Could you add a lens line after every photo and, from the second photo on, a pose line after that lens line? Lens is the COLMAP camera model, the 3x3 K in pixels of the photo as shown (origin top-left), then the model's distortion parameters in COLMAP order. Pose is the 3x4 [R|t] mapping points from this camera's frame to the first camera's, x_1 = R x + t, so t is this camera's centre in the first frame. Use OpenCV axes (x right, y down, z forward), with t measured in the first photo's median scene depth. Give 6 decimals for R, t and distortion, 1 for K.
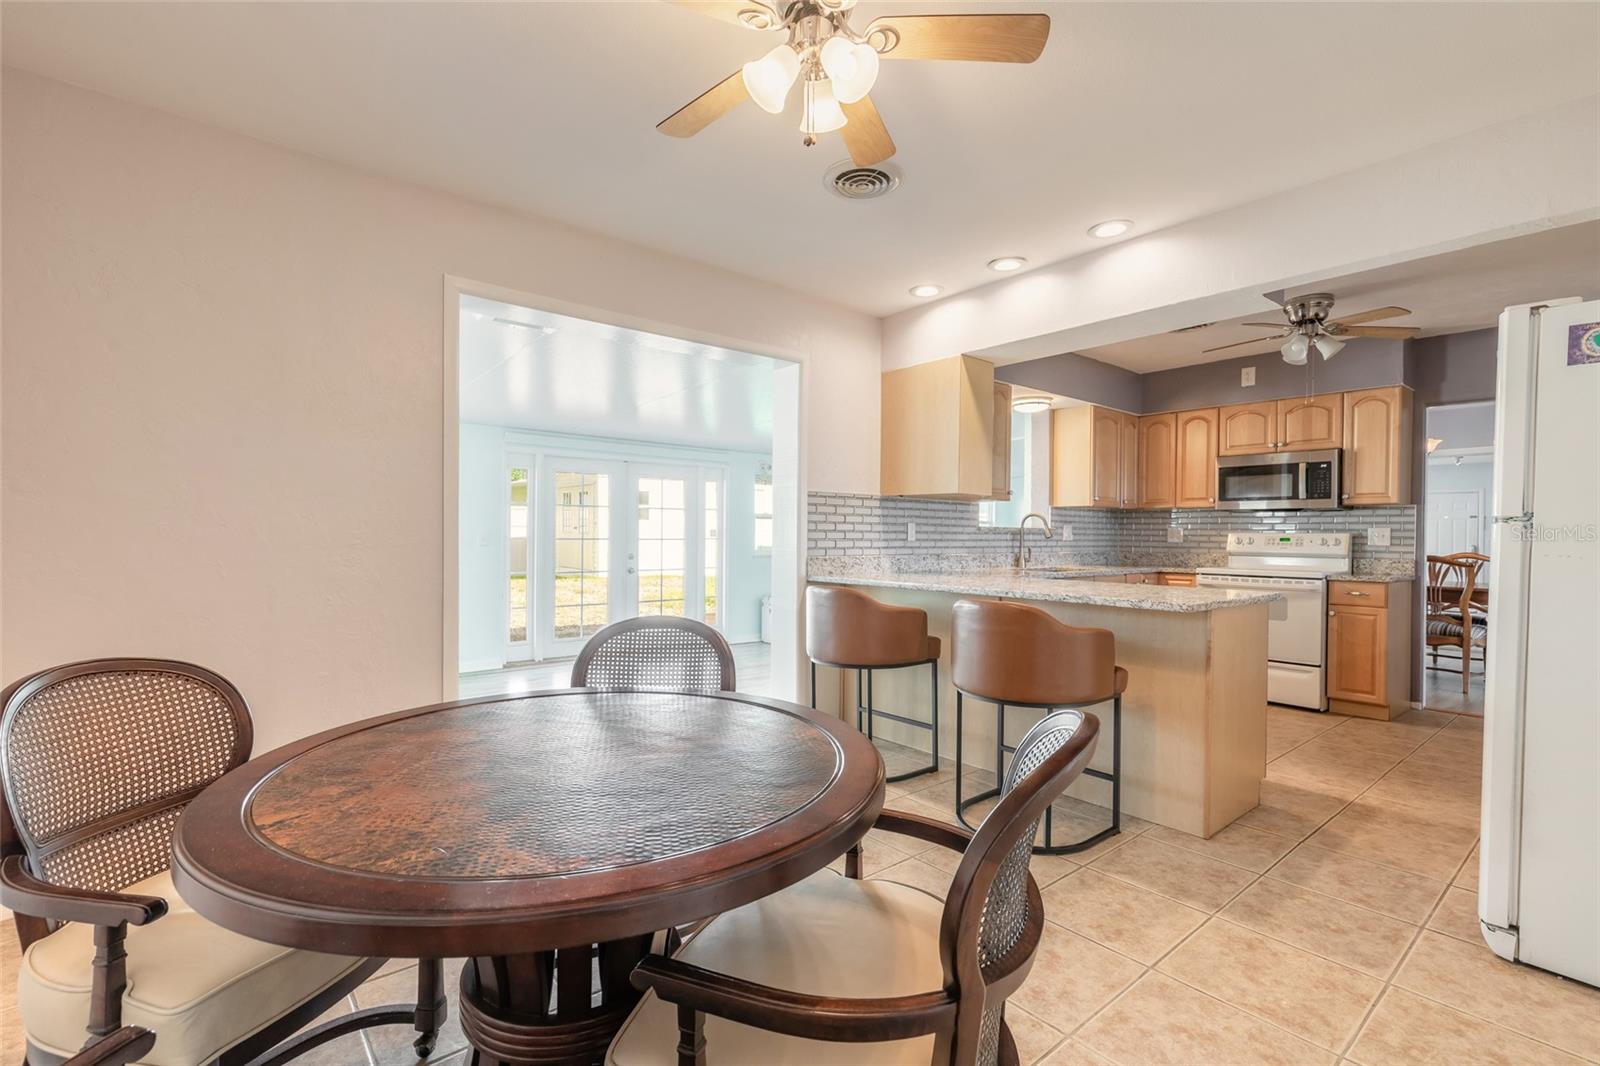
lens RADIAL K [[715.3, 0, 796.4], [0, 715.3, 537.9], [0, 0, 1]] dist [0.001761, -0.000253]
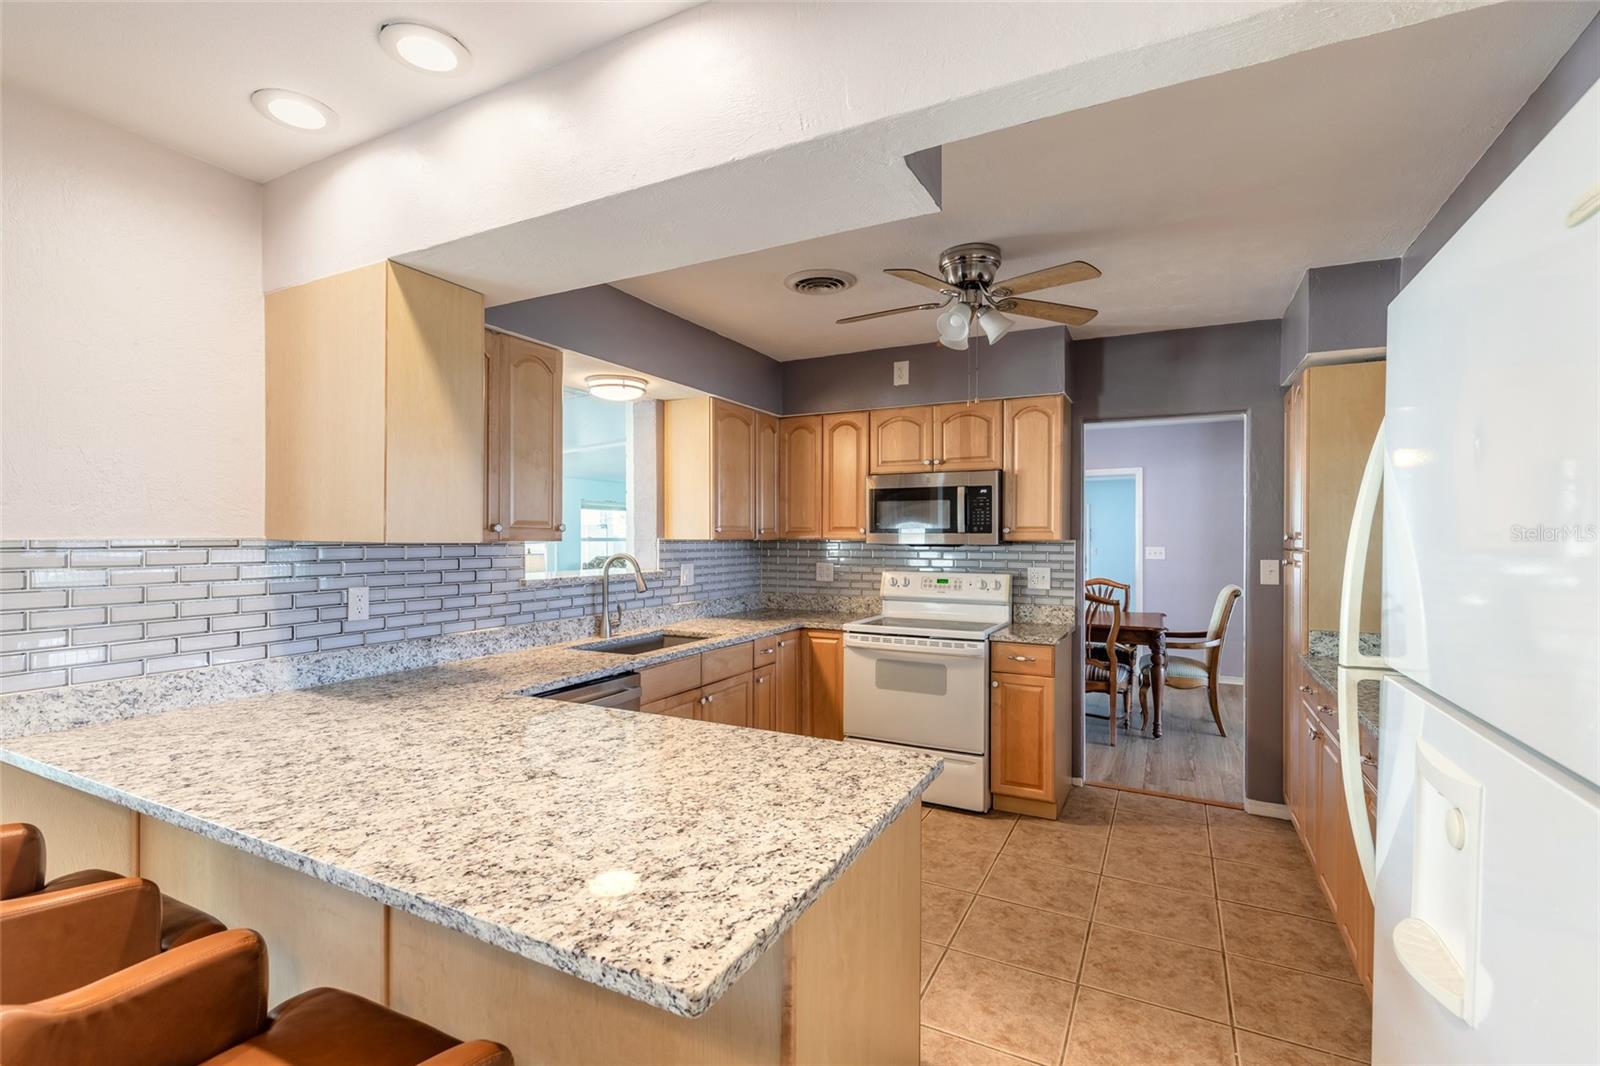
lens RADIAL K [[715.3, 0, 796.4], [0, 715.3, 537.9], [0, 0, 1]] dist [0.001761, -0.000253]
pose [[0.920671, -0.008727, 0.390242, 0.237234], [0.009107, 0.999958, 0.000877, -0.051414], [-0.390233, 0.002747, 0.920712, 0.352629]]
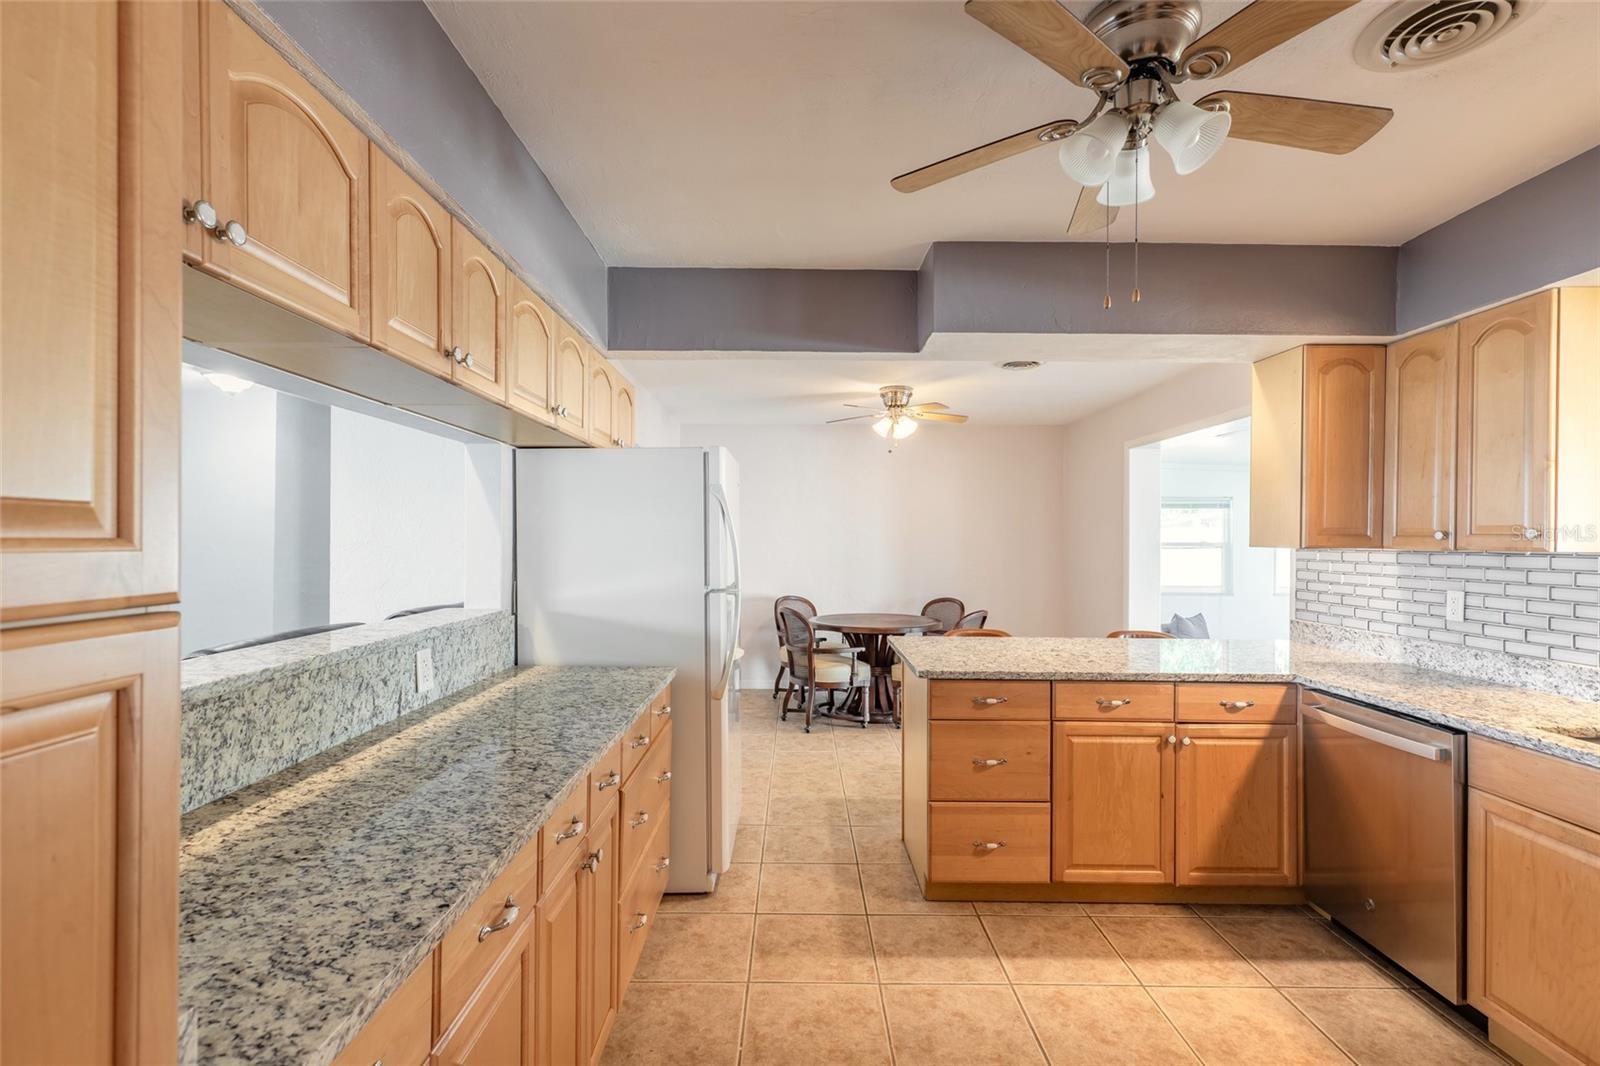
lens RADIAL K [[715.3, 0, 796.4], [0, 715.3, 537.9], [0, 0, 1]] dist [0.001761, -0.000253]
pose [[-0.636590, -0.015186, -0.771053, 0.899501], [-0.016817, 0.999842, -0.005808, -0.048221], [0.771019, 0.009270, -0.636744, 0.893943]]
